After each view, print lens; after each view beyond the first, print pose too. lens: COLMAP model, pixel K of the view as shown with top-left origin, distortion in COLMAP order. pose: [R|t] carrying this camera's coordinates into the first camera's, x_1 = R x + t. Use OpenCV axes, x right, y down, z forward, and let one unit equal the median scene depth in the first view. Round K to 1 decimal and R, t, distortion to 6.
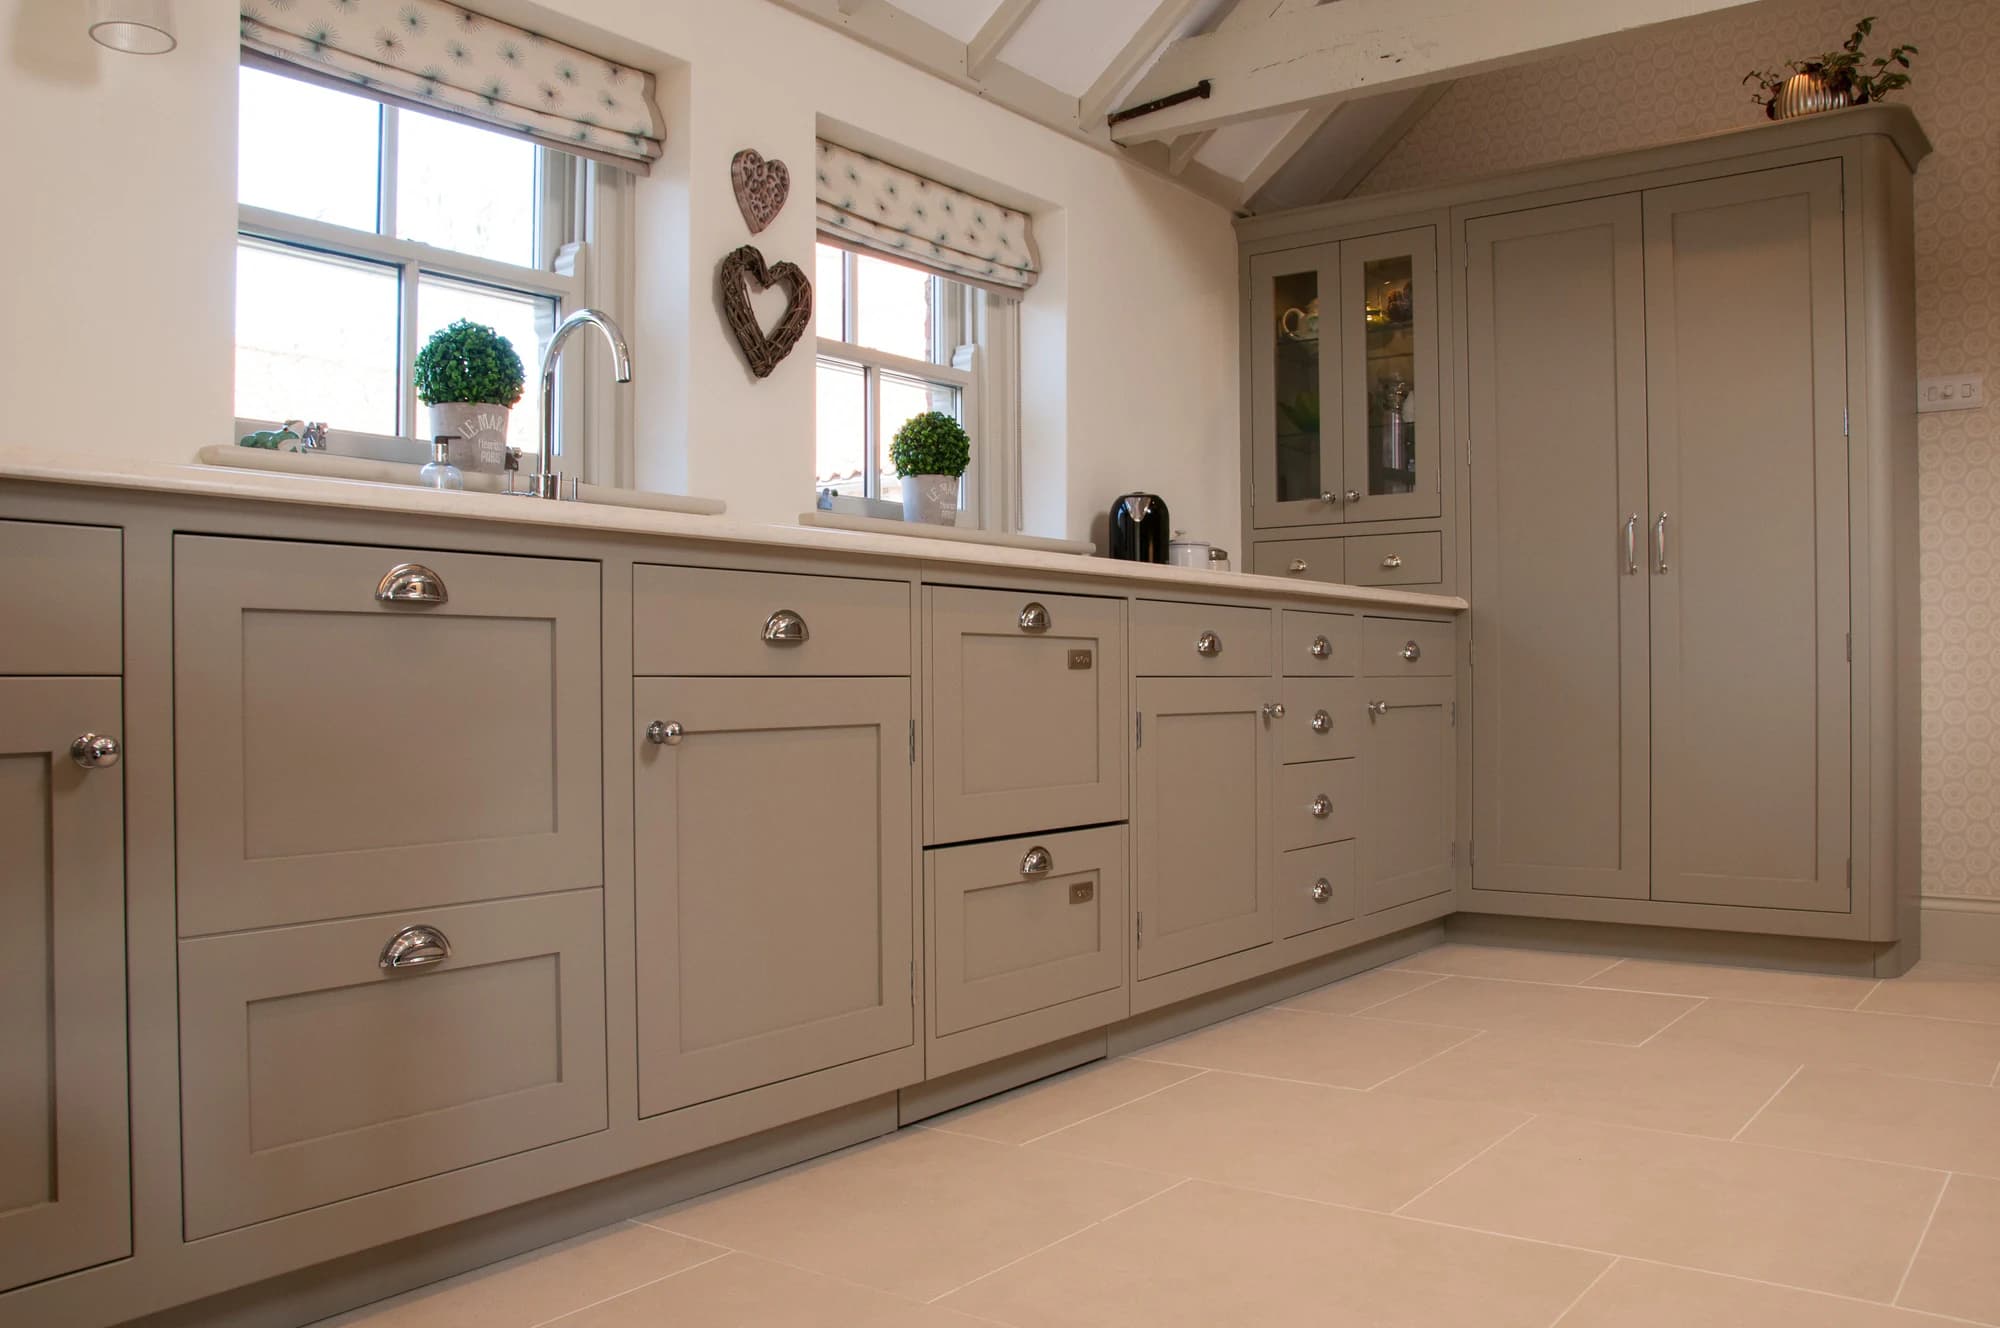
lens RADIAL K [[1637.8, 0, 974.4], [0, 1637.8, 722.8], [0, 0, 1]] dist [-0.158888, 0.108857]
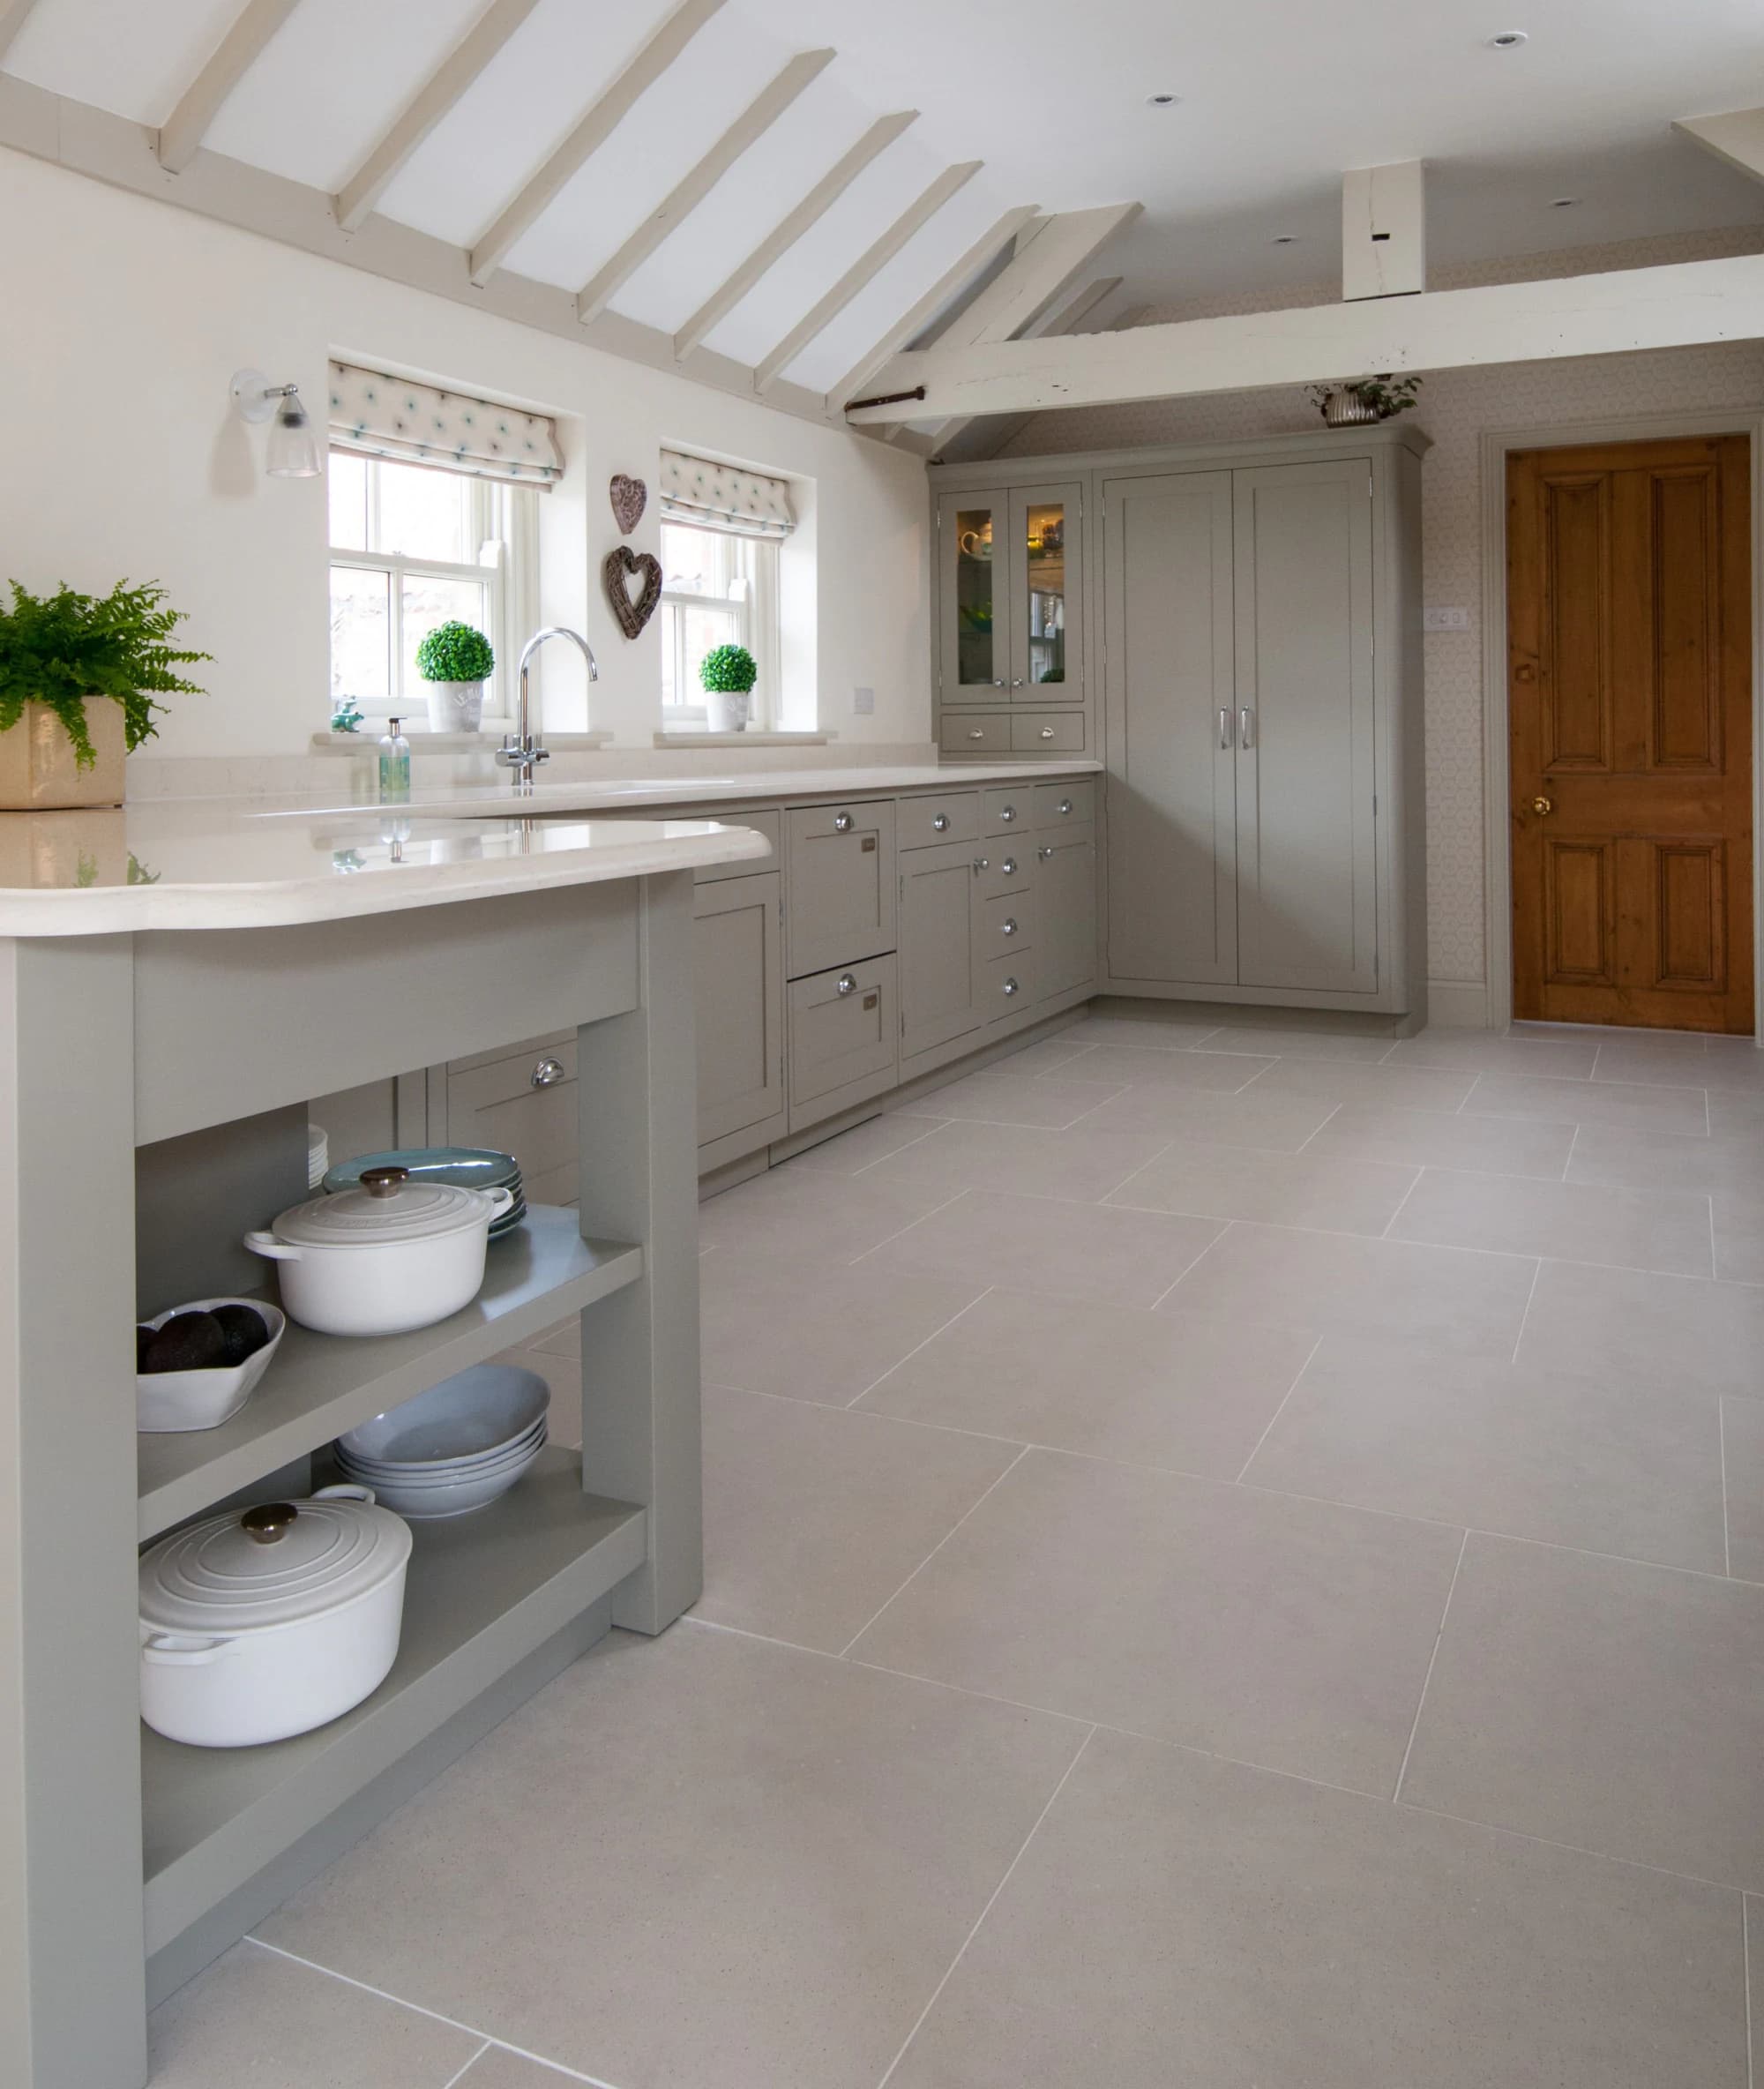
lens RADIAL K [[1750.3, 0, 921.7], [0, 1750.3, 735.5], [0, 0, 1]] dist [0.049988, 0.009375]
pose [[0.974698, -0.007464, 0.223401, -0.190343], [0.011148, 0.999822, -0.015237, -0.088477], [-0.223248, 0.017342, 0.974607, -0.441505]]
